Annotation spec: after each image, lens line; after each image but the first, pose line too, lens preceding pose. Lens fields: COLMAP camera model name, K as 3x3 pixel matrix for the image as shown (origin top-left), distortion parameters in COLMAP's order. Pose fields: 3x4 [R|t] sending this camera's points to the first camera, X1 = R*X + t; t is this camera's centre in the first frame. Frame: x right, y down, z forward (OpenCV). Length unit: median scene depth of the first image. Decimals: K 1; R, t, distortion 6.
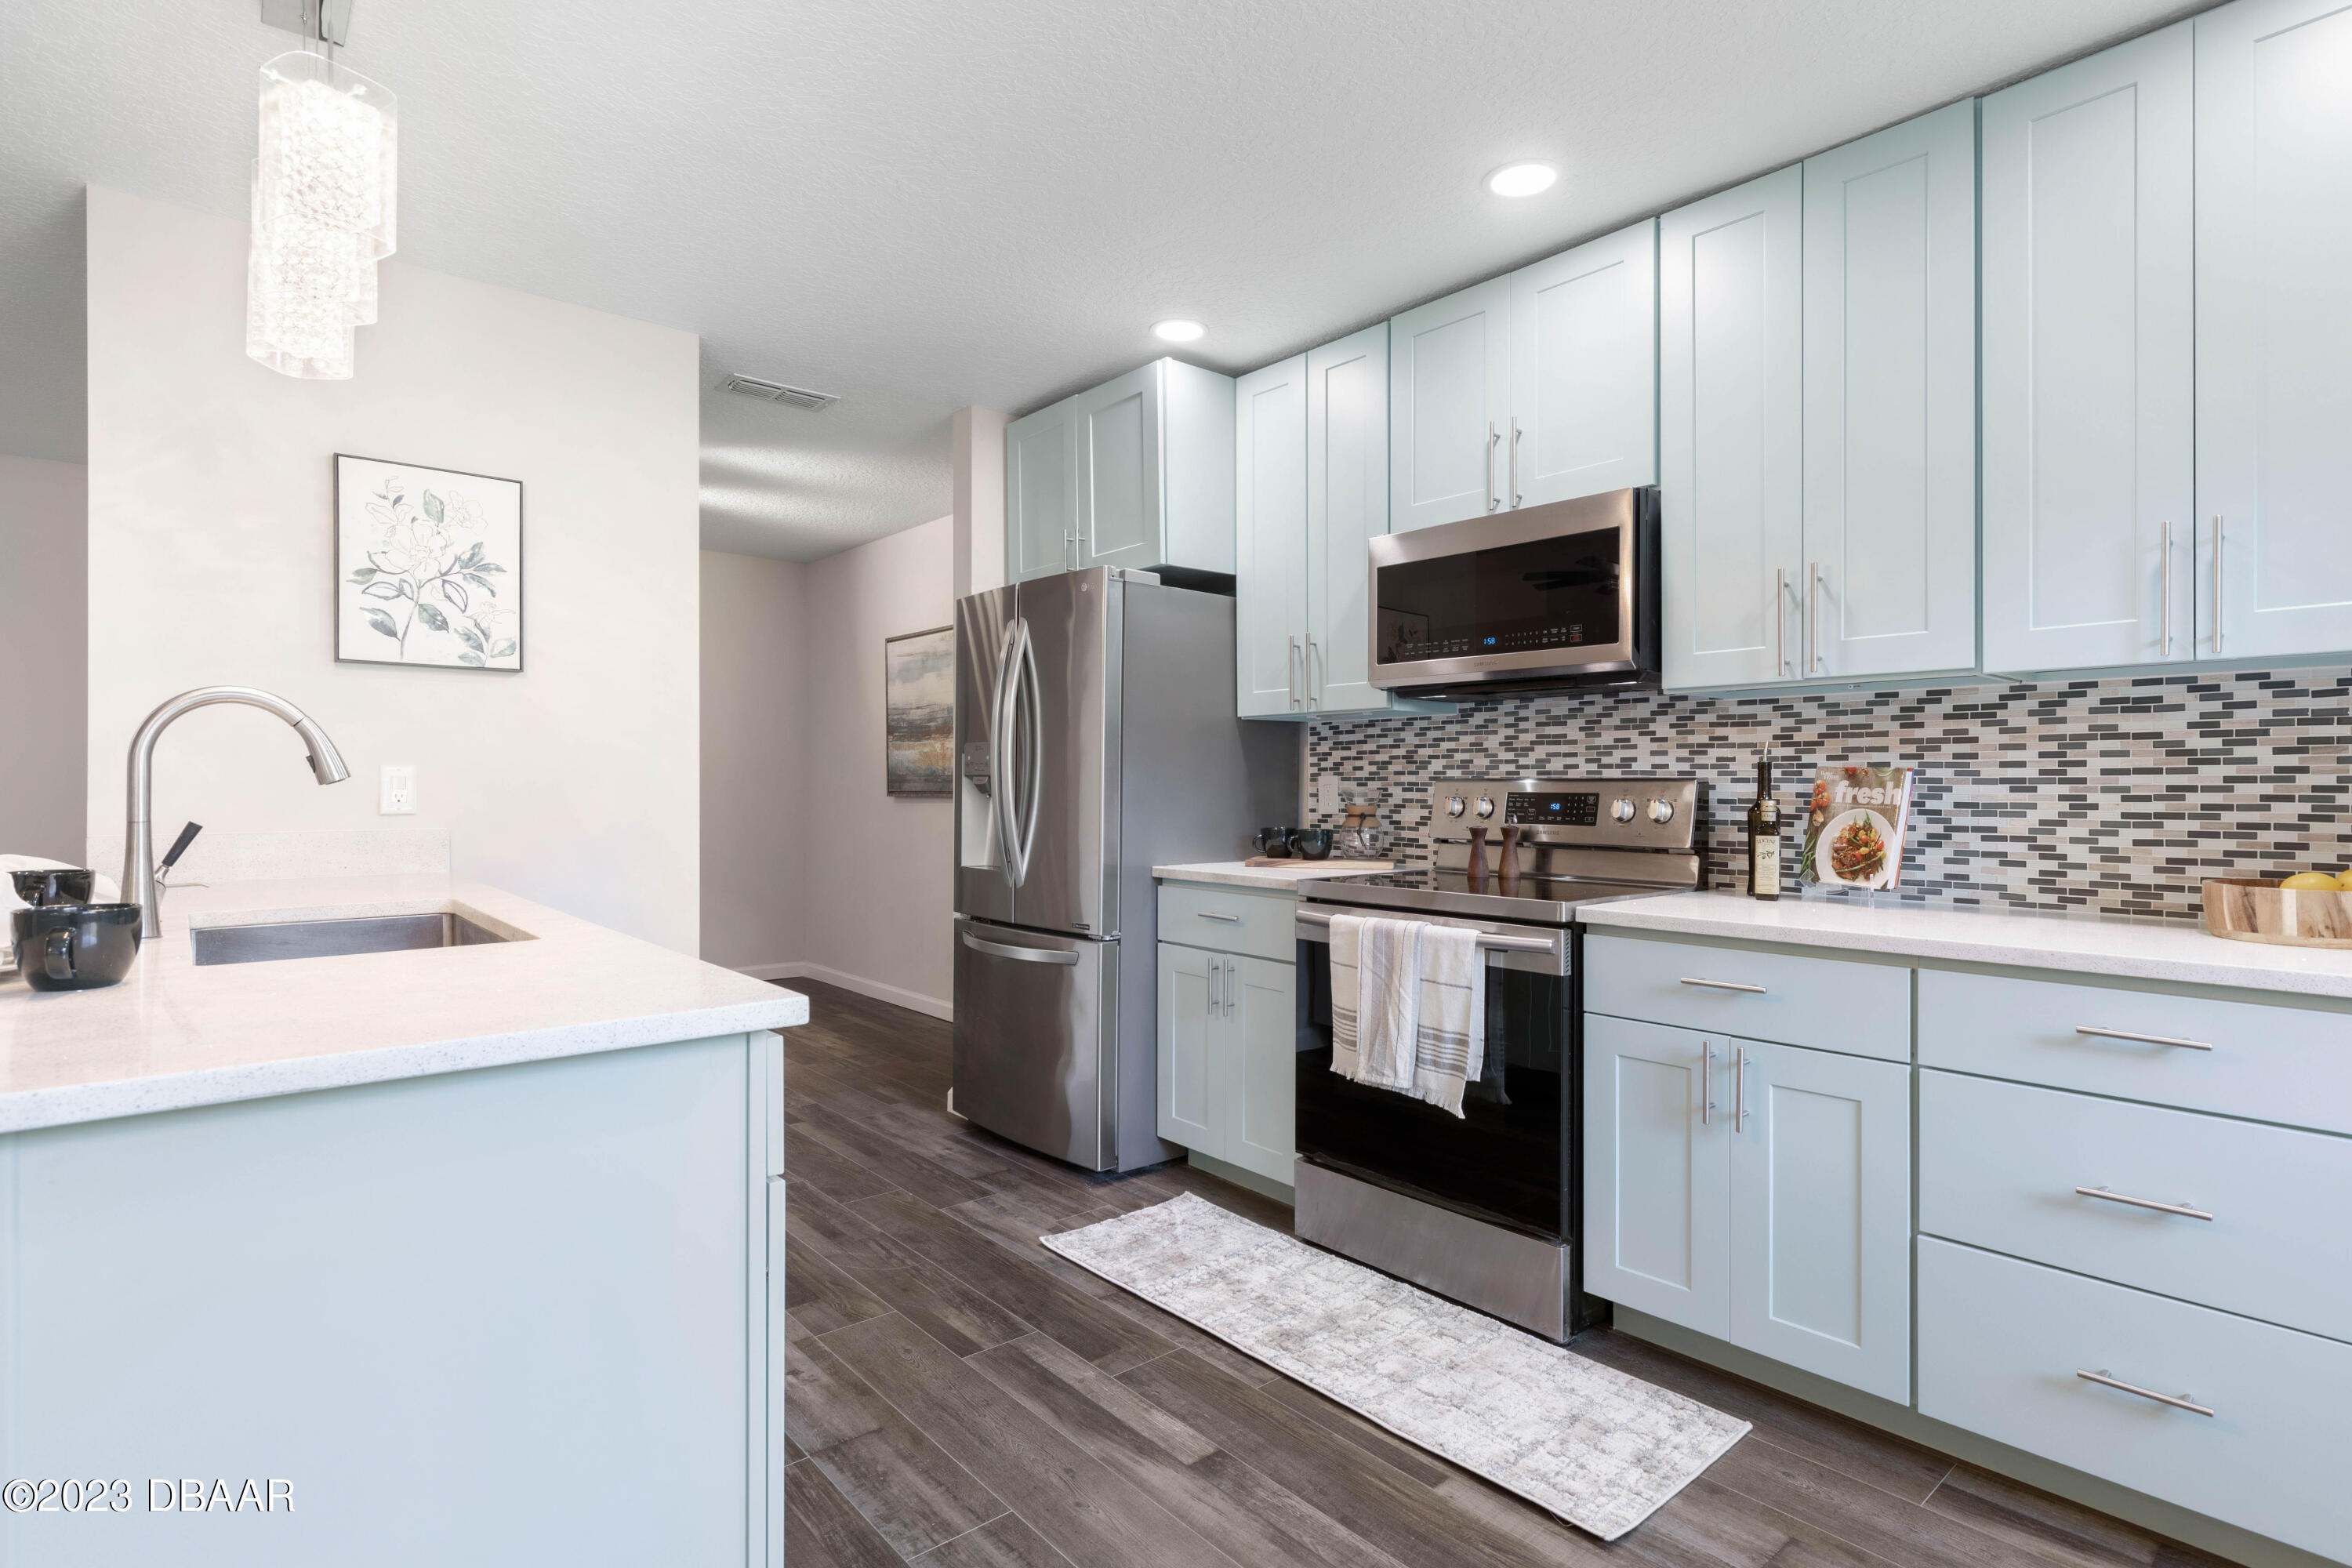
lens RADIAL K [[1166.4, 0, 1184.3], [0, 1166.4, 780.7], [0, 0, 1]] dist [0.001833, -0.000313]
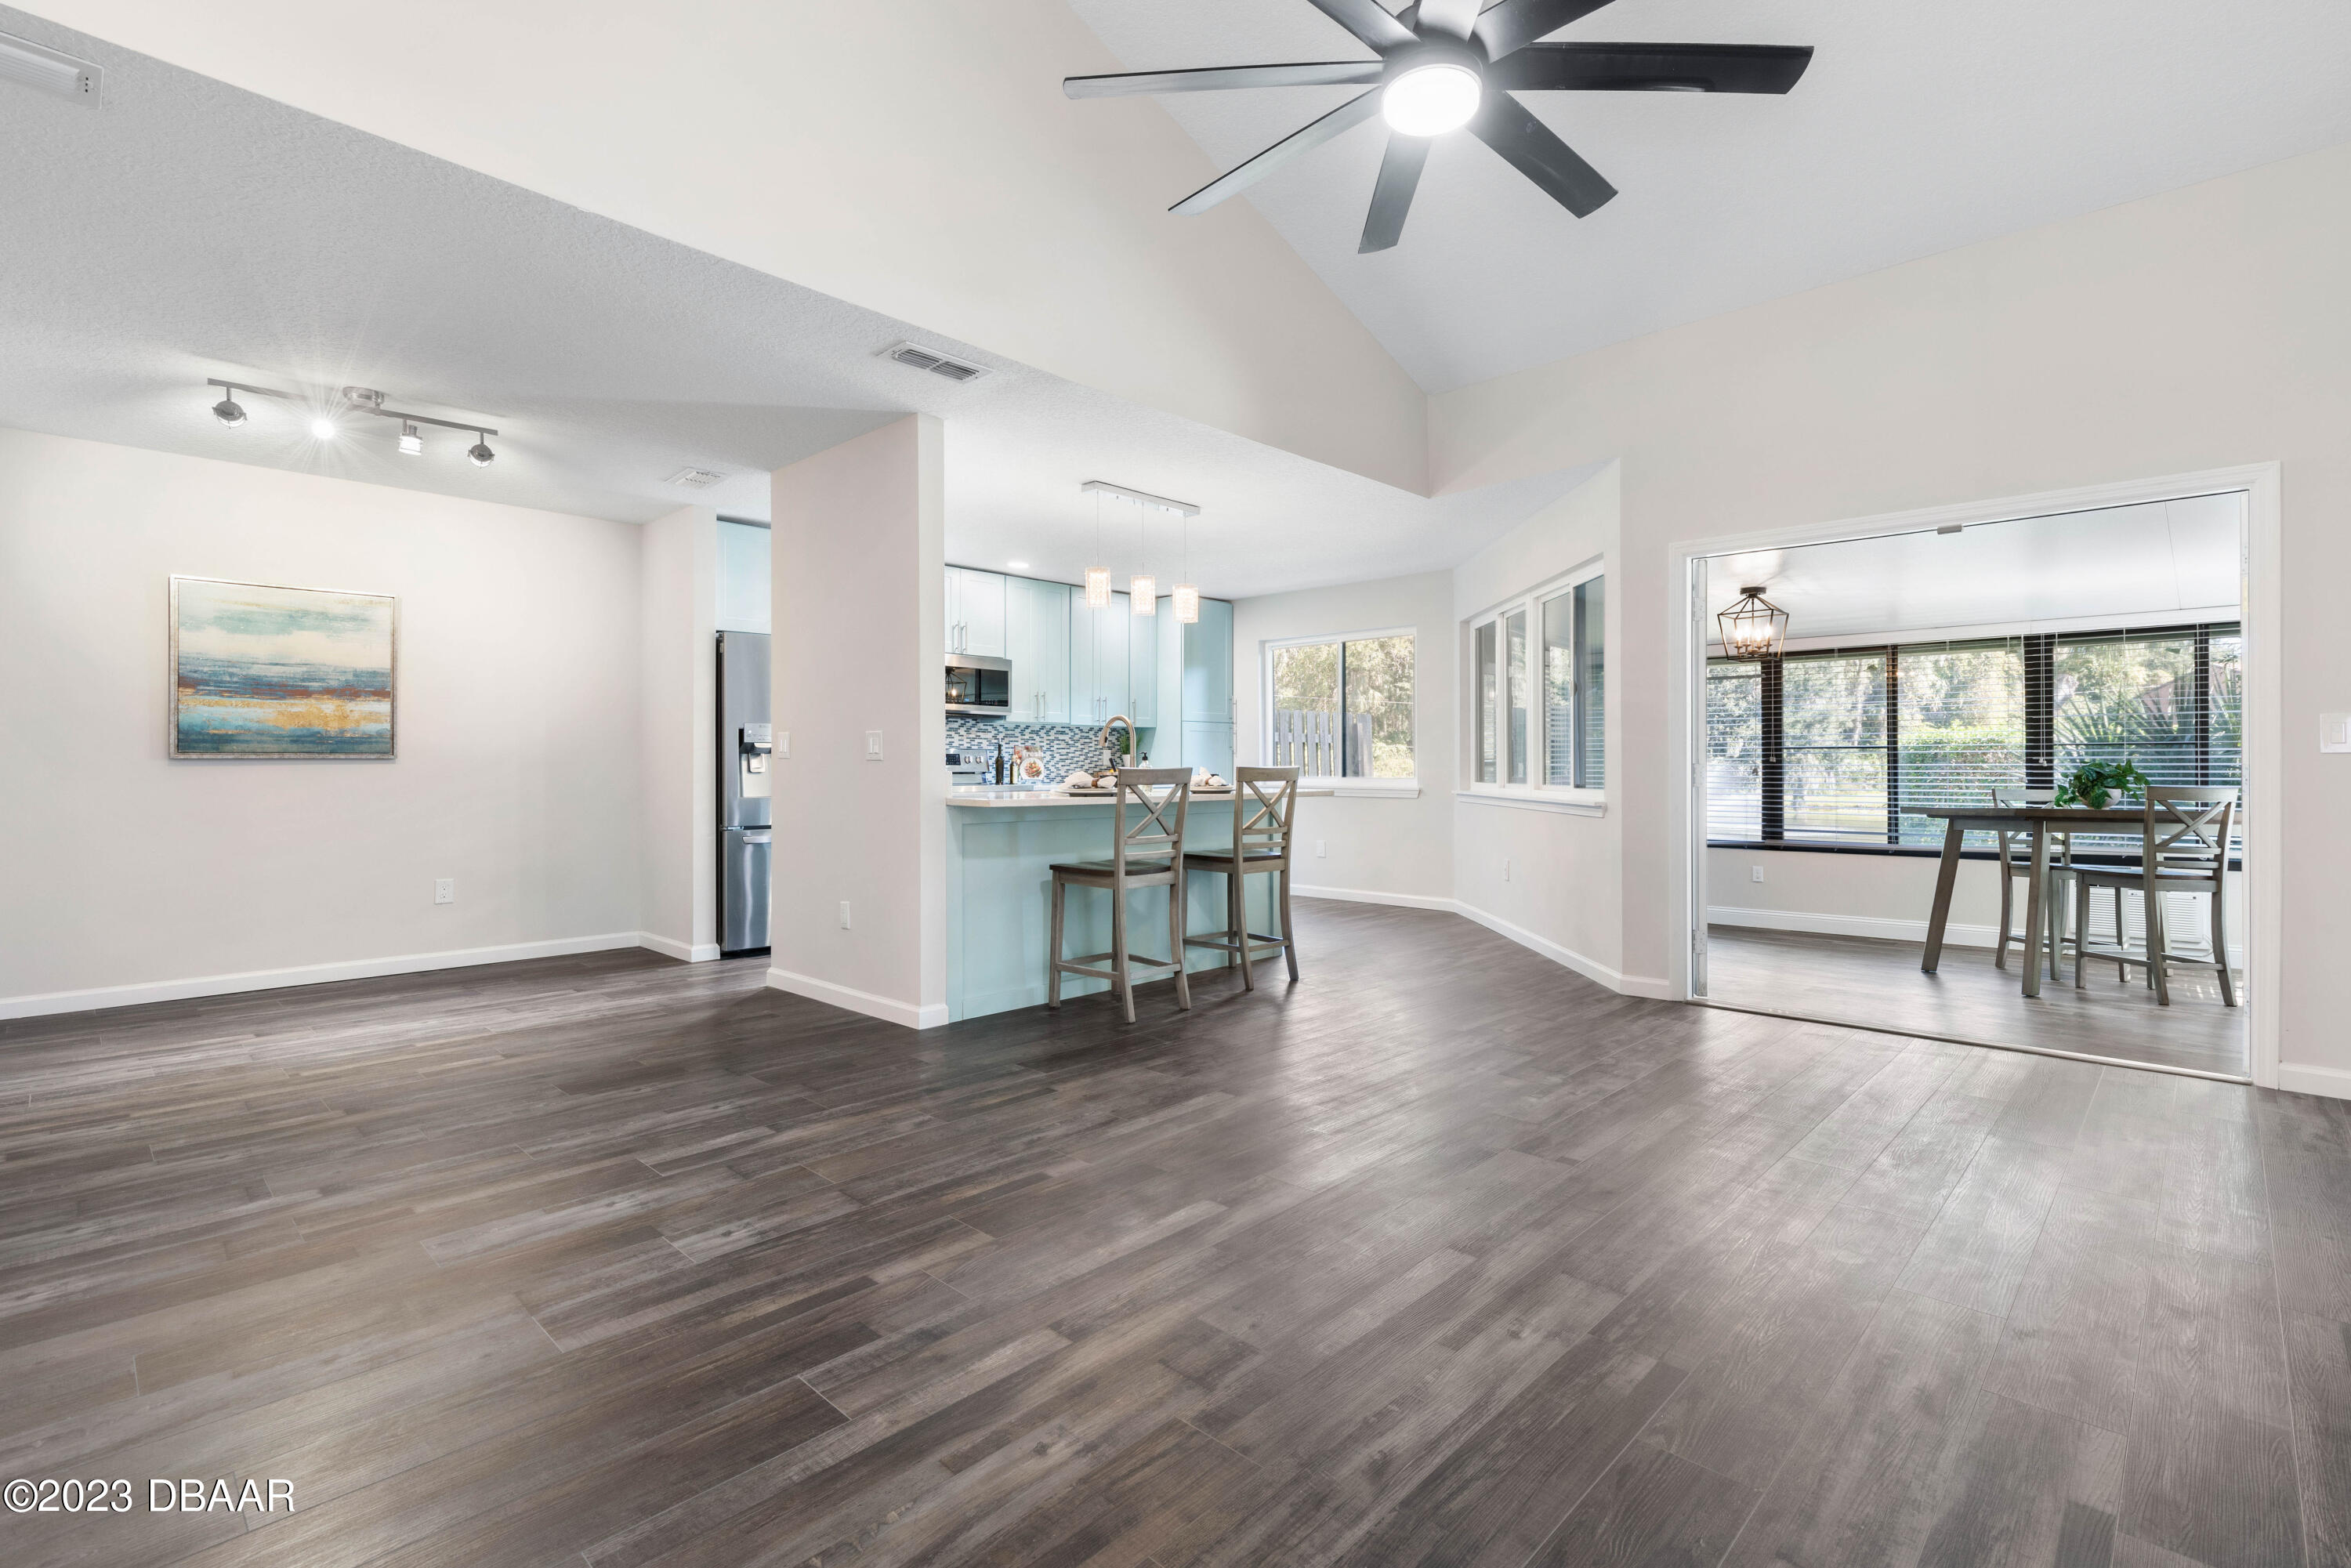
lens RADIAL K [[1079.5, 0, 1208.6], [0, 1079.5, 771.5], [0, 0, 1]] dist [0.012525, -0.003374]
pose [[-0.099701, -0.009362, 0.994973, -2.399173], [-0.003578, 0.999953, 0.009050, 0.028438], [-0.995011, -0.002658, -0.099729, 0.667659]]
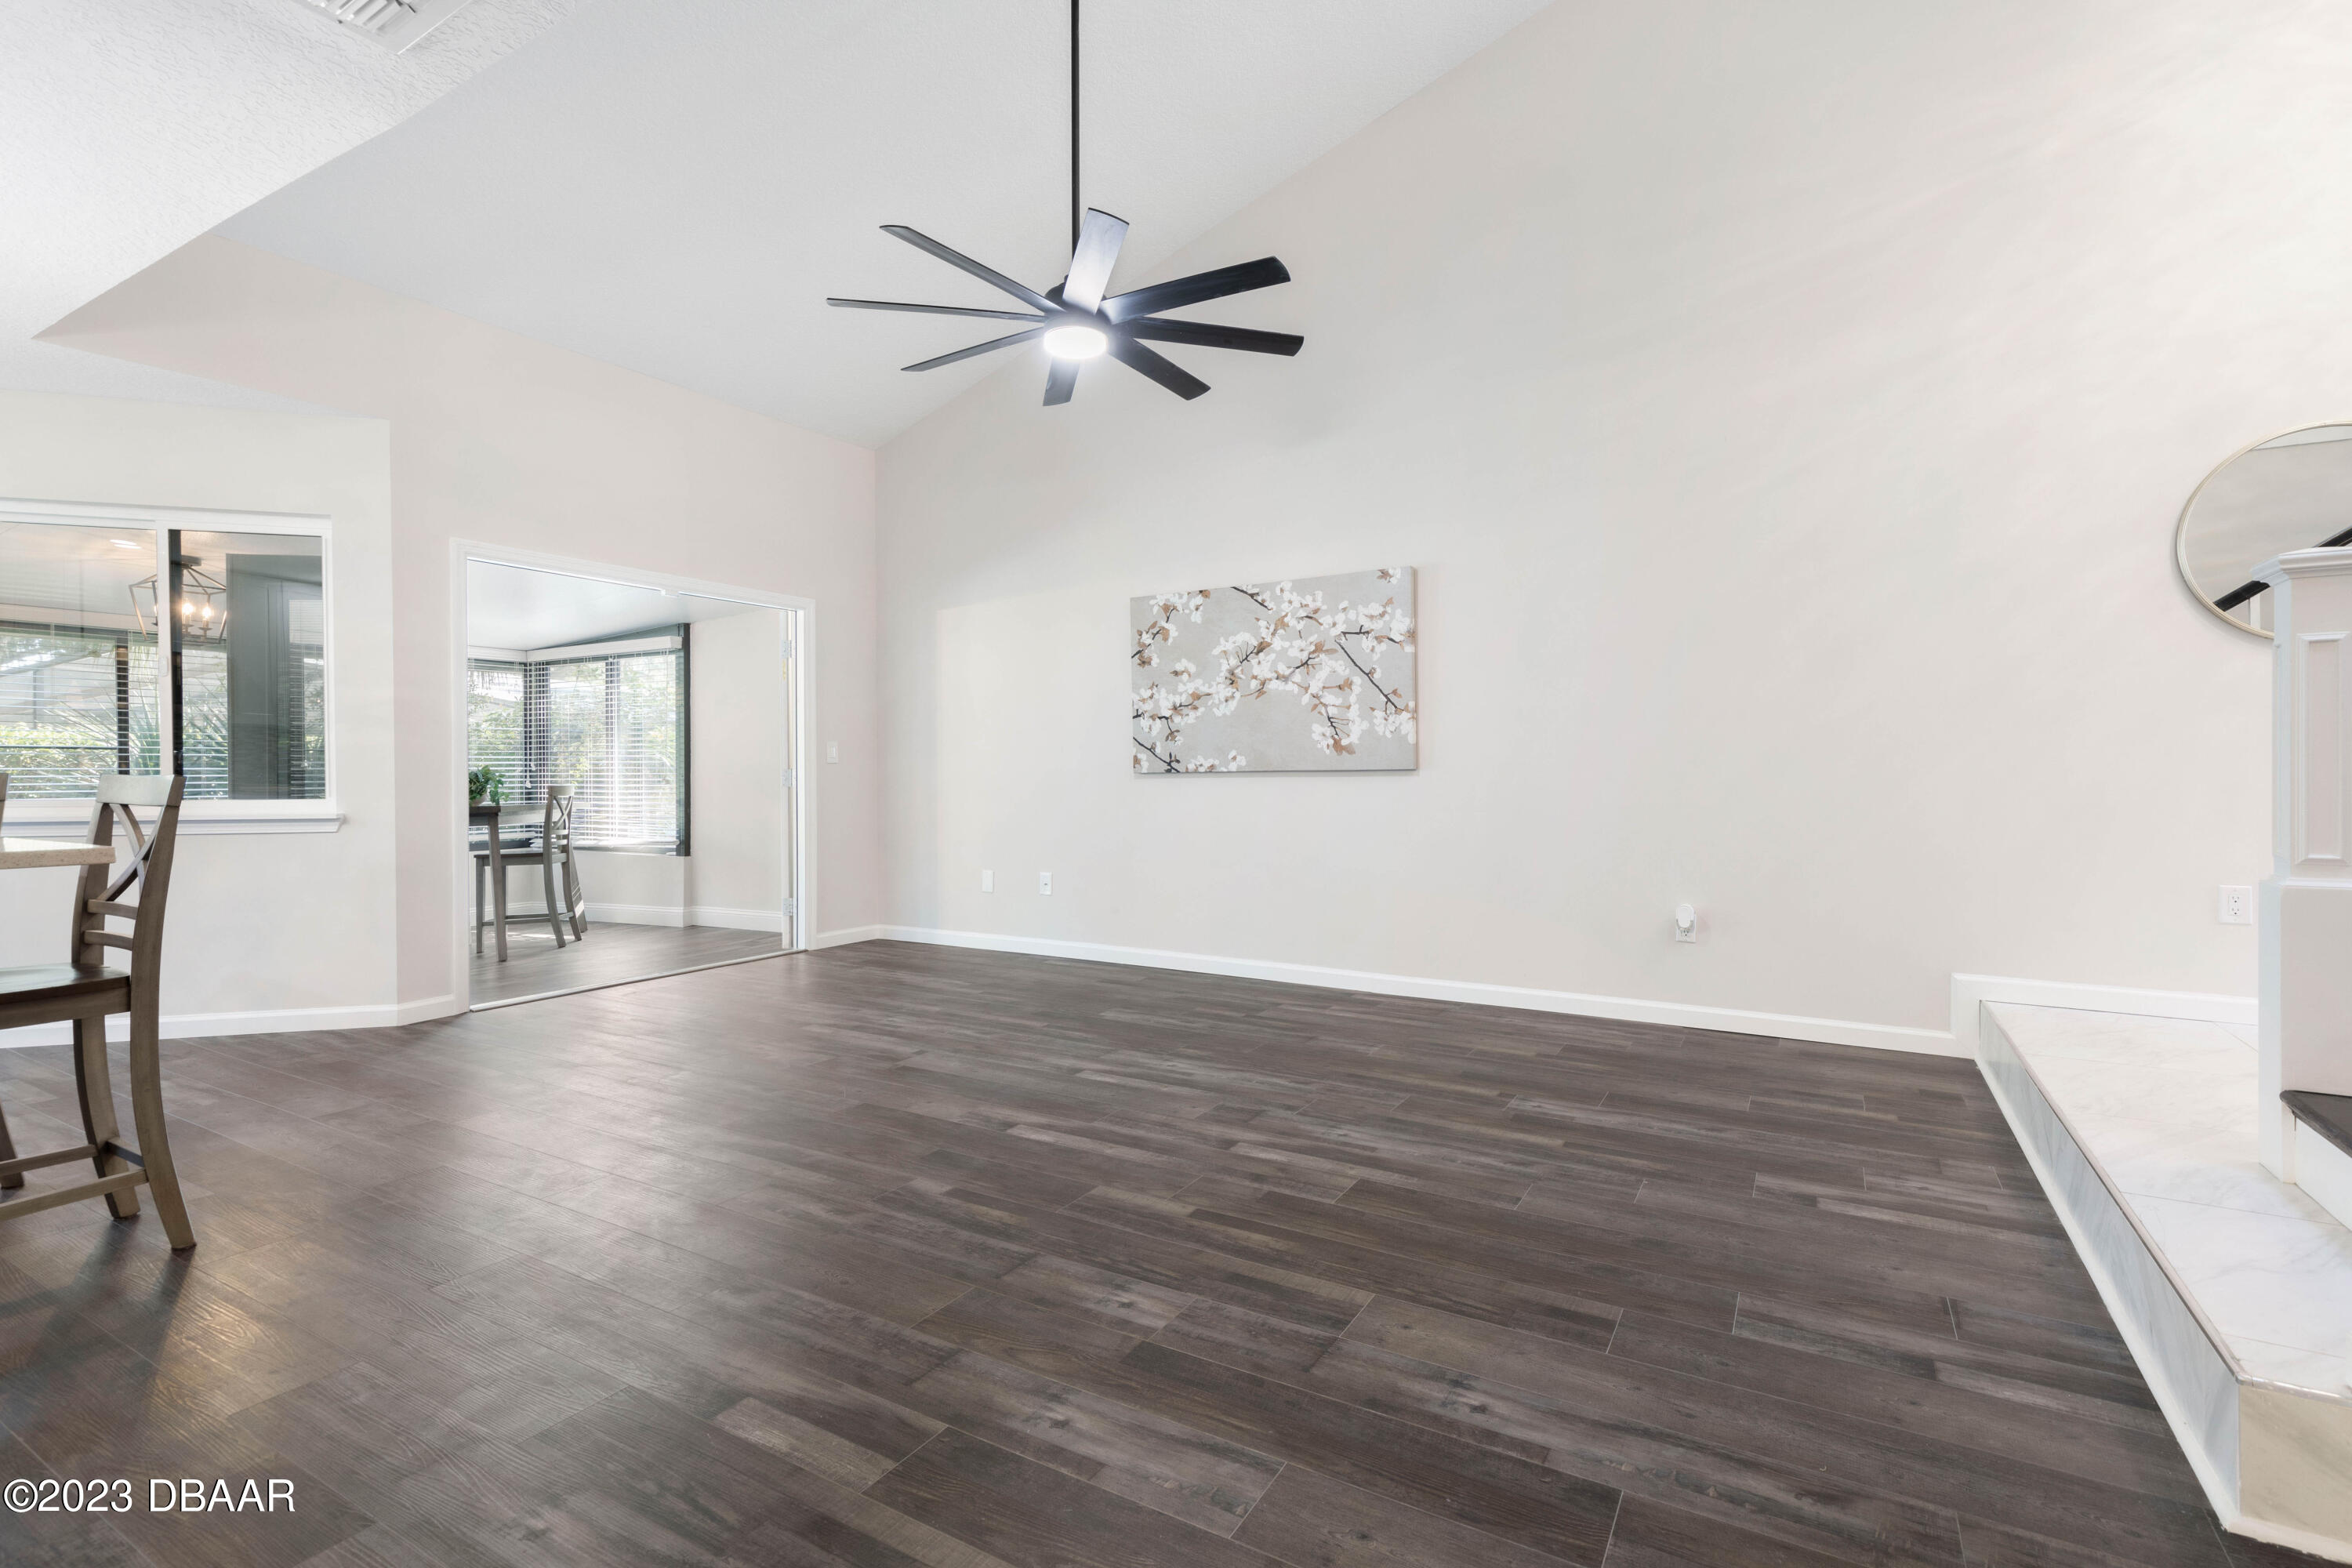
lens RADIAL K [[1080.0, 0, 1191.0], [0, 1080.0, 779.9], [0, 0, 1]] dist [0.012525, -0.003374]
pose [[-0.946961, 0.000688, -0.321347, -1.330083], [-0.001555, 0.999976, 0.006722, 0.033267], [0.321344, 0.006865, -0.946938, 1.667213]]
